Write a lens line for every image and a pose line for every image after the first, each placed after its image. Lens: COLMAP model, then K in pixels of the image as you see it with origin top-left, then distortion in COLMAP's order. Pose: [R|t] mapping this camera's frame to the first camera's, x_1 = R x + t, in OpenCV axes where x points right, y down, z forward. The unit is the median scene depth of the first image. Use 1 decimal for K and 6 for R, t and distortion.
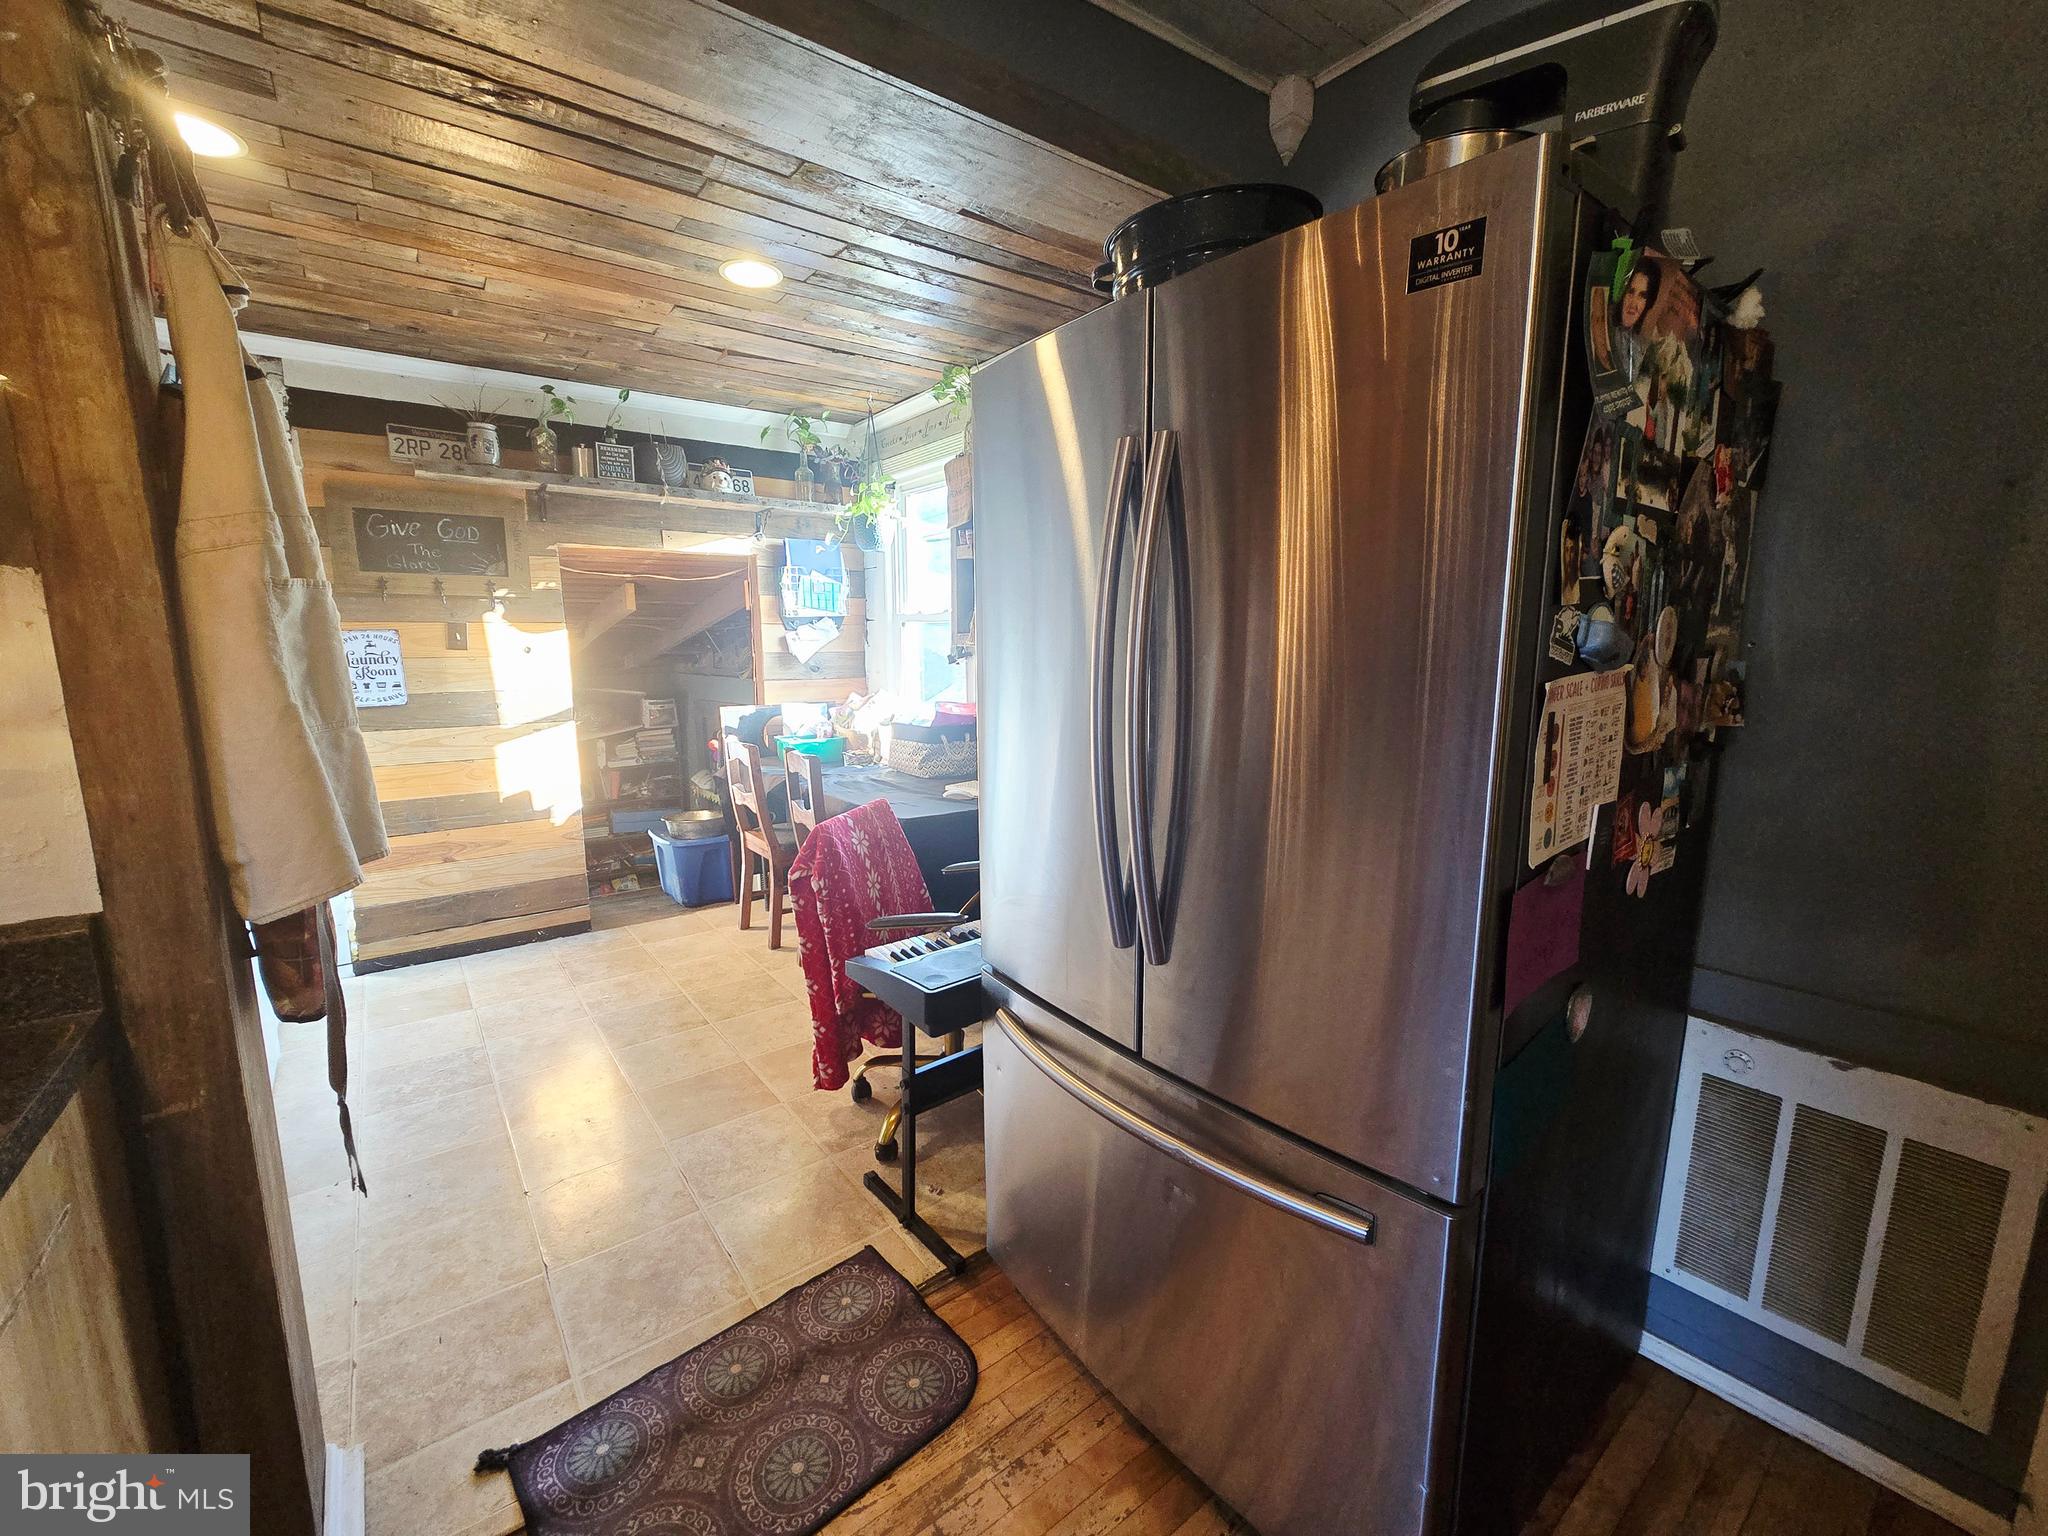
lens RADIAL K [[839.6, 0, 1014.8], [0, 839.6, 773.1], [0, 0, 1]] dist [-0.005292, 0.000327]
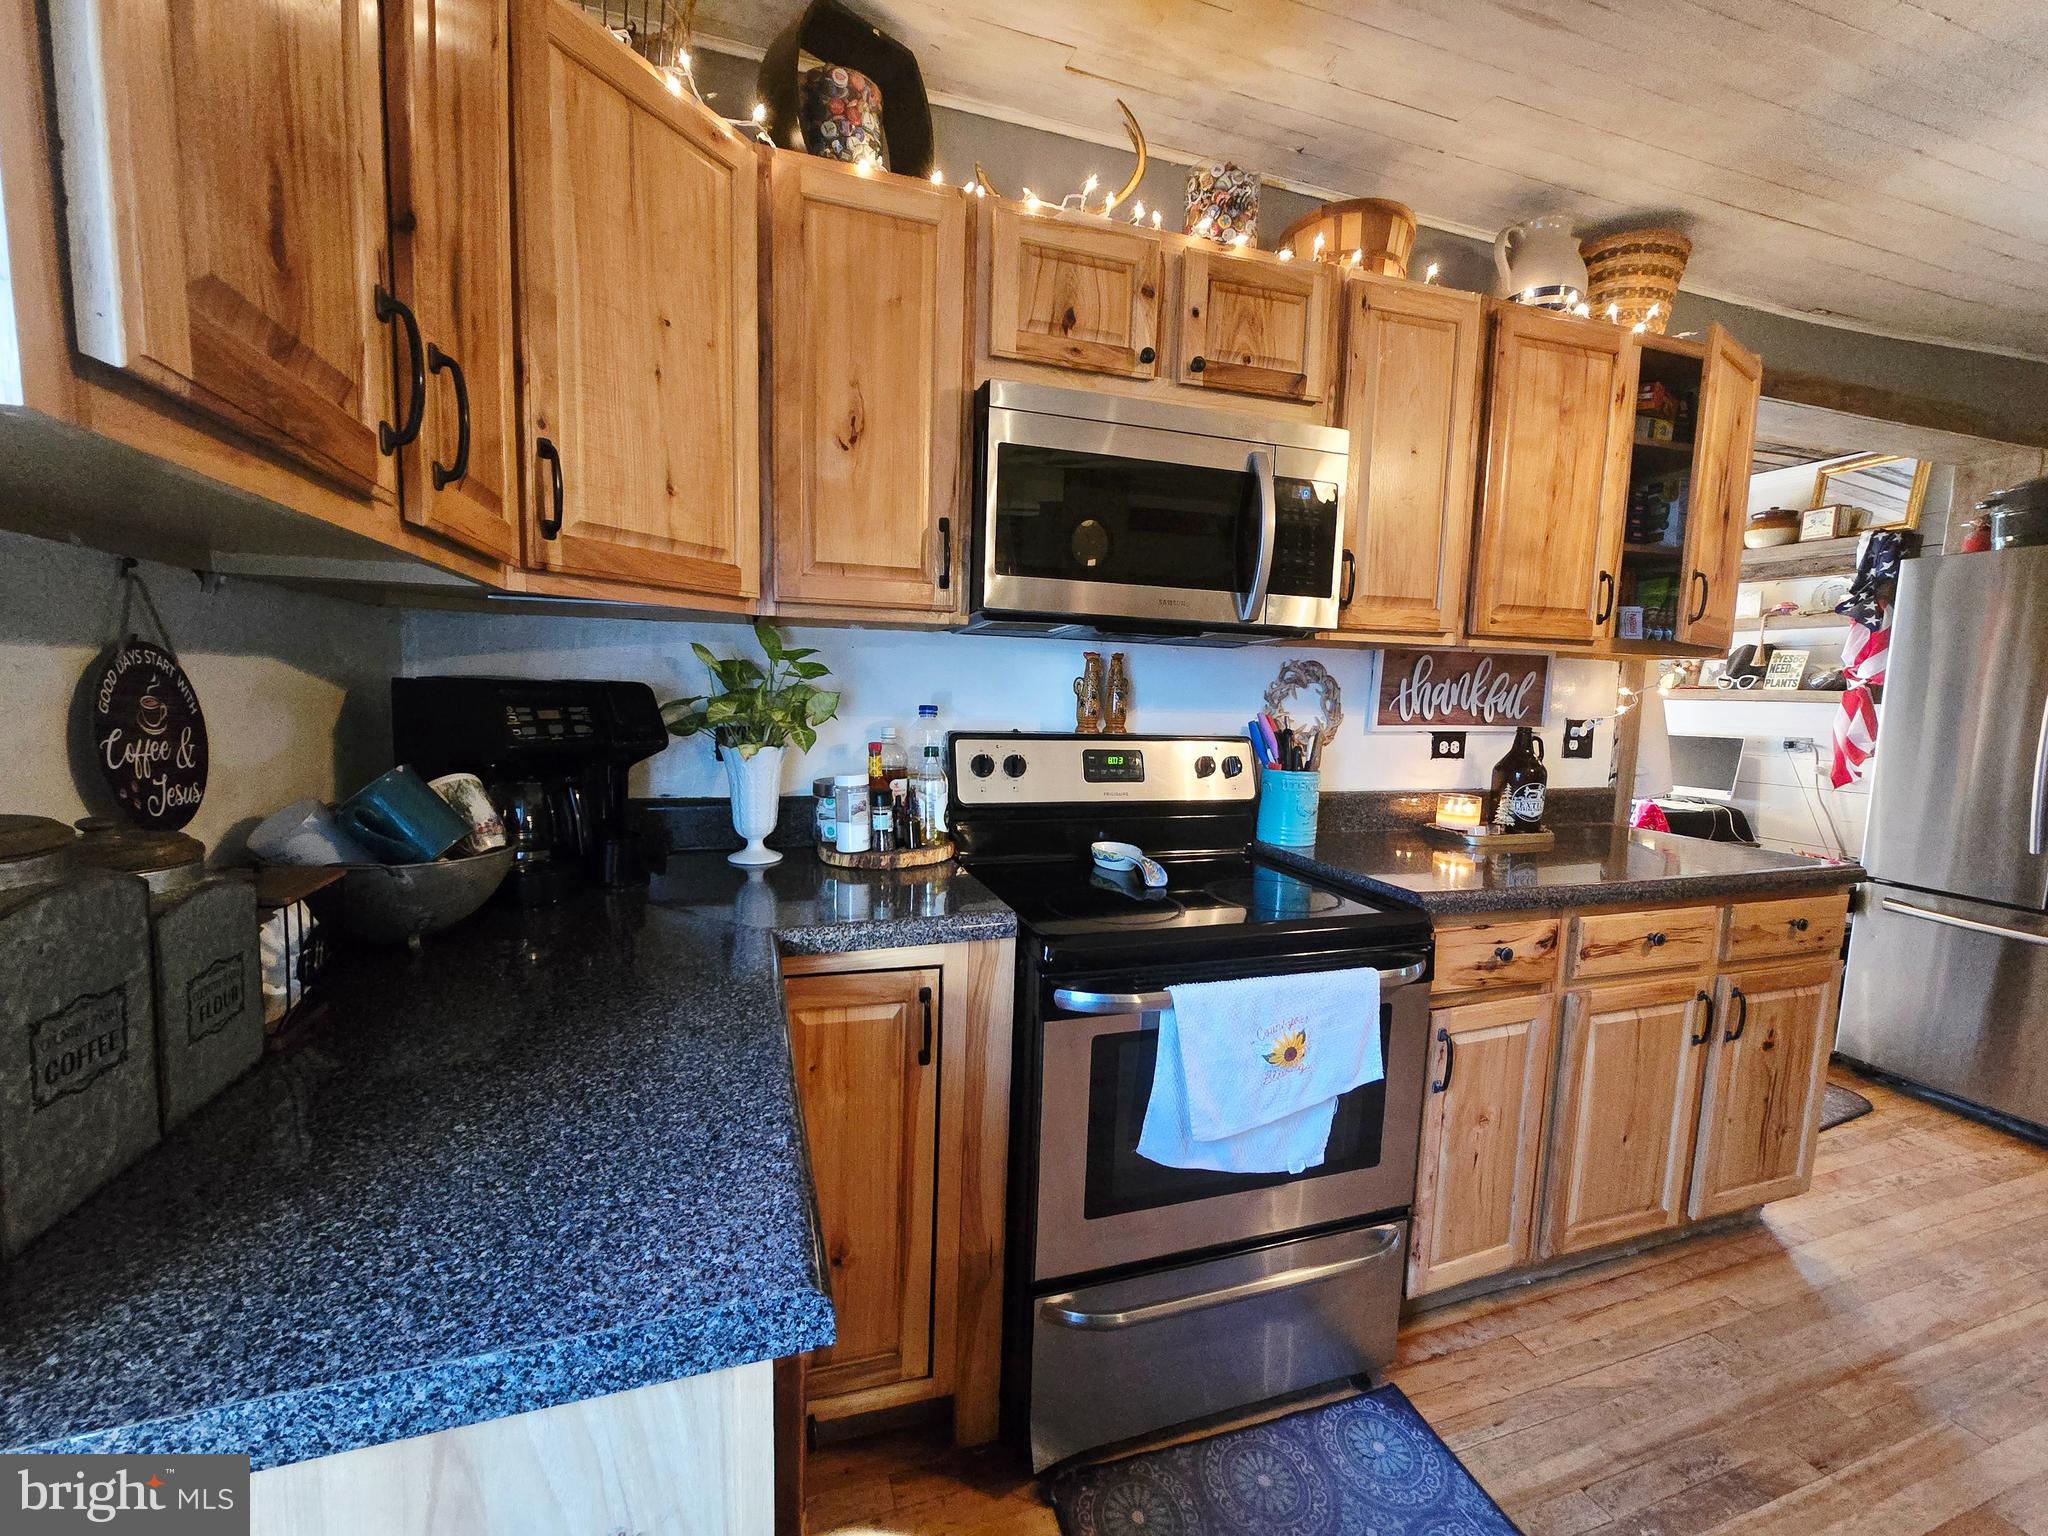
lens RADIAL K [[839.6, 0, 1014.8], [0, 839.6, 773.1], [0, 0, 1]] dist [-0.005292, 0.000327]
pose [[0.946535, 0.065105, -0.315964, -0.563600], [-0.081713, 0.995869, -0.039586, 0.106162], [0.312082, 0.063287, 0.947945, -0.595784]]
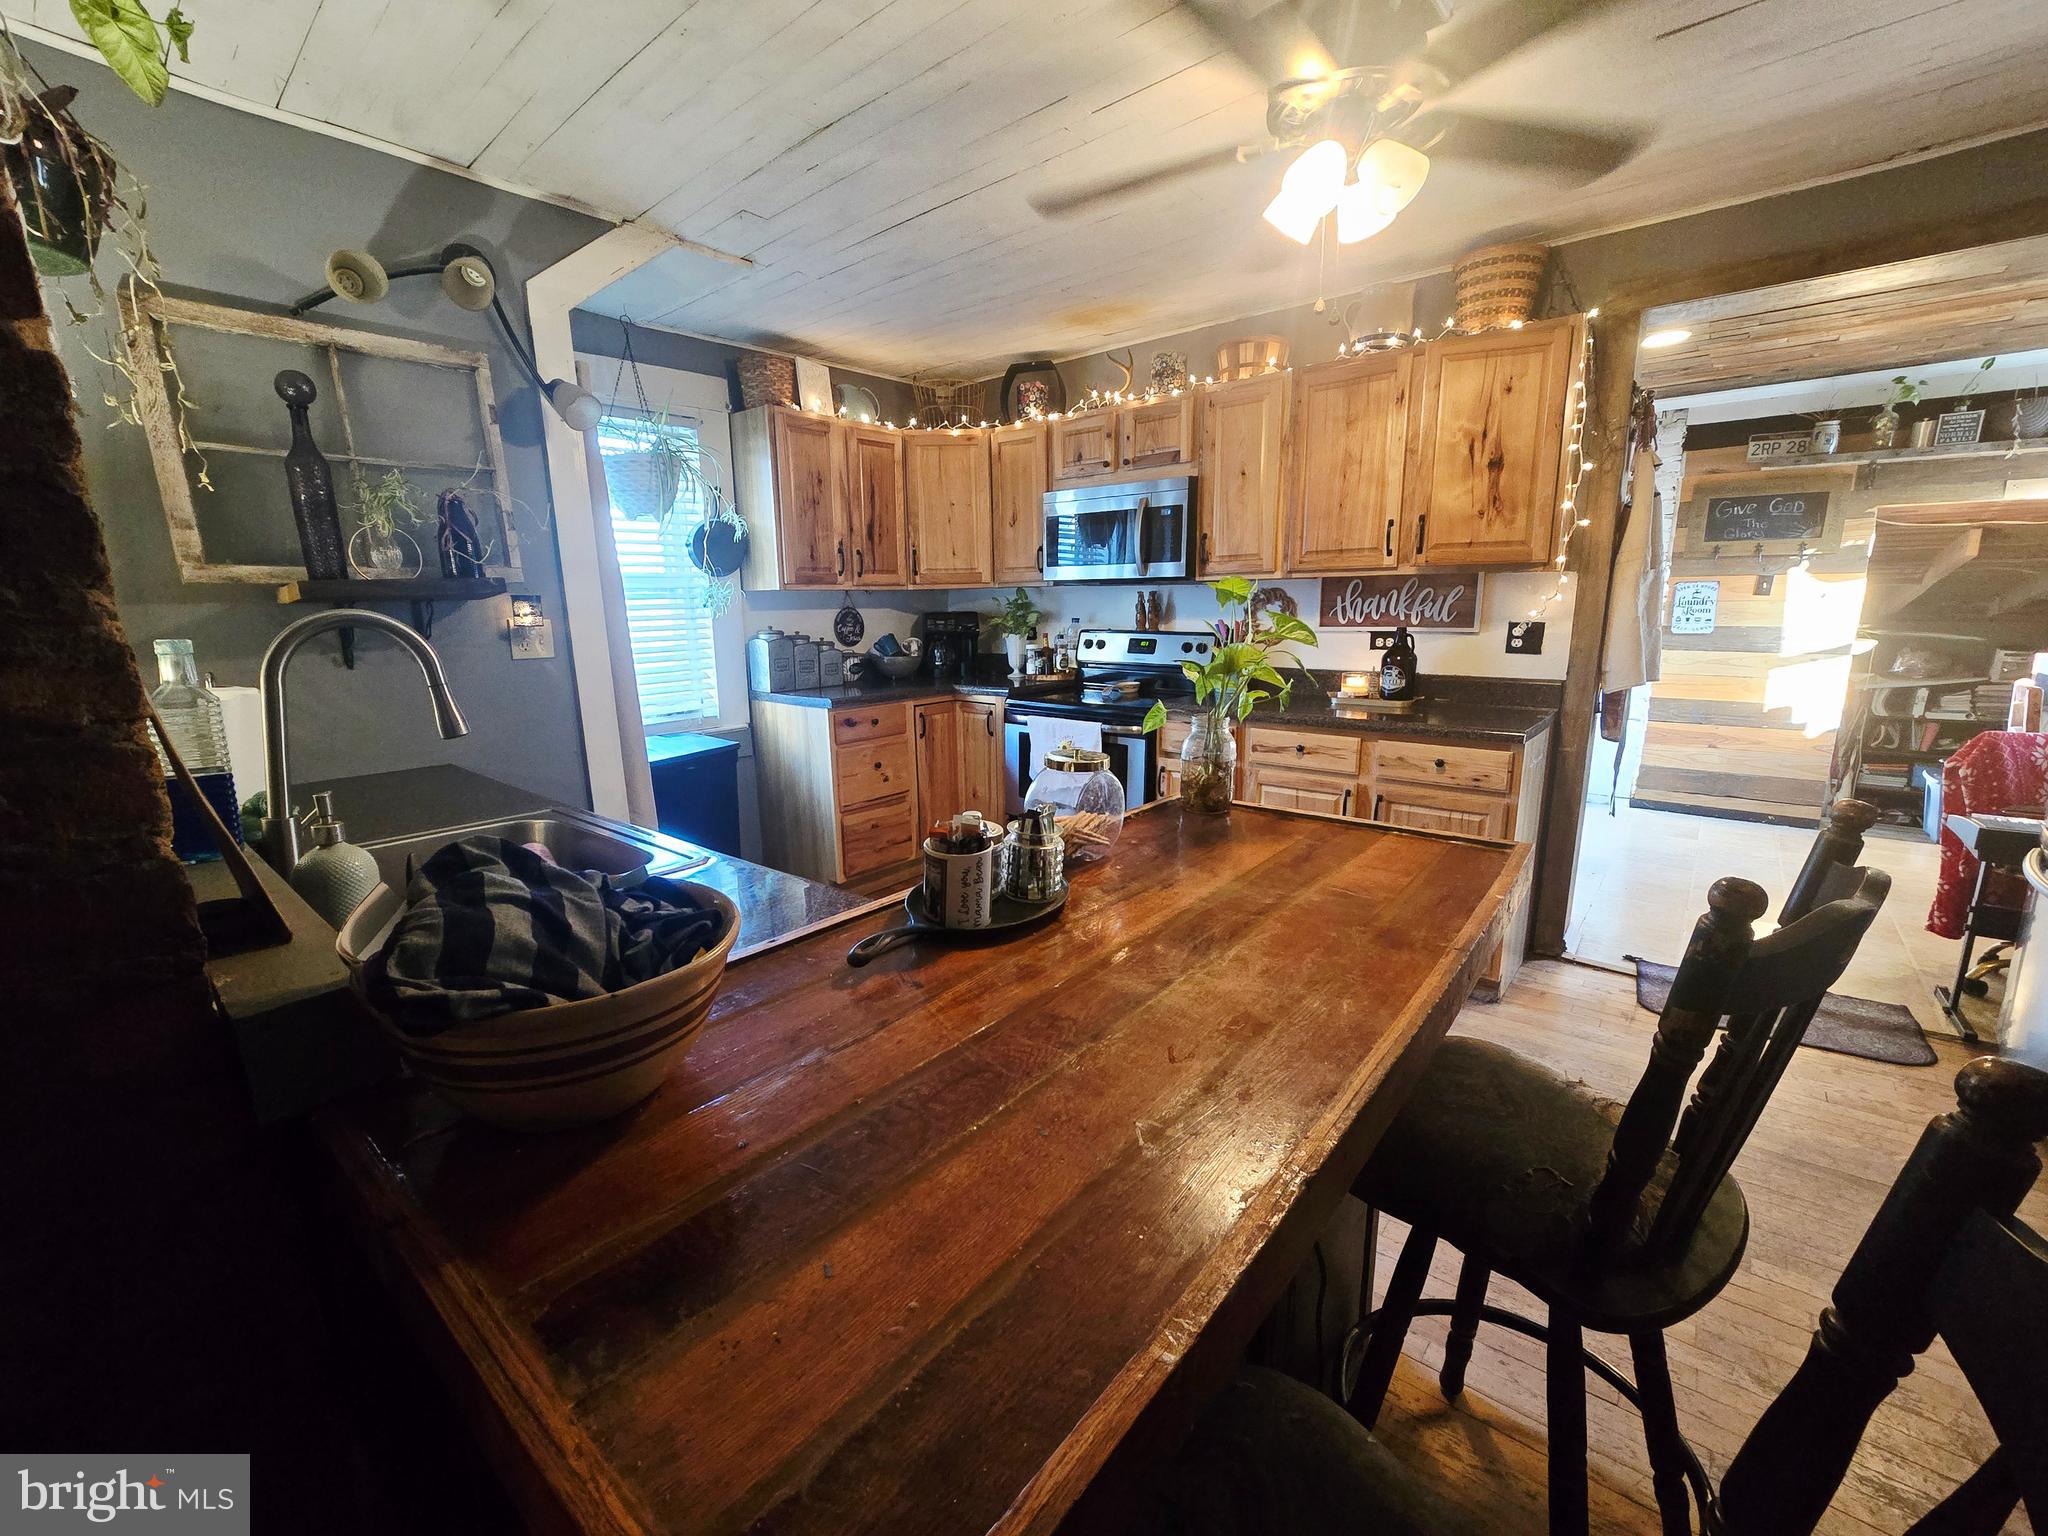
lens RADIAL K [[839.0, 0, 1015.0], [0, 839.0, 772.3], [0, 0, 1]] dist [-0.005946, -0.000117]
pose [[0.221566, 0.199926, -0.954431, 0.428749], [-0.138180, 0.975318, 0.172224, 0.069102], [0.965305, 0.093725, 0.243723, -0.487157]]
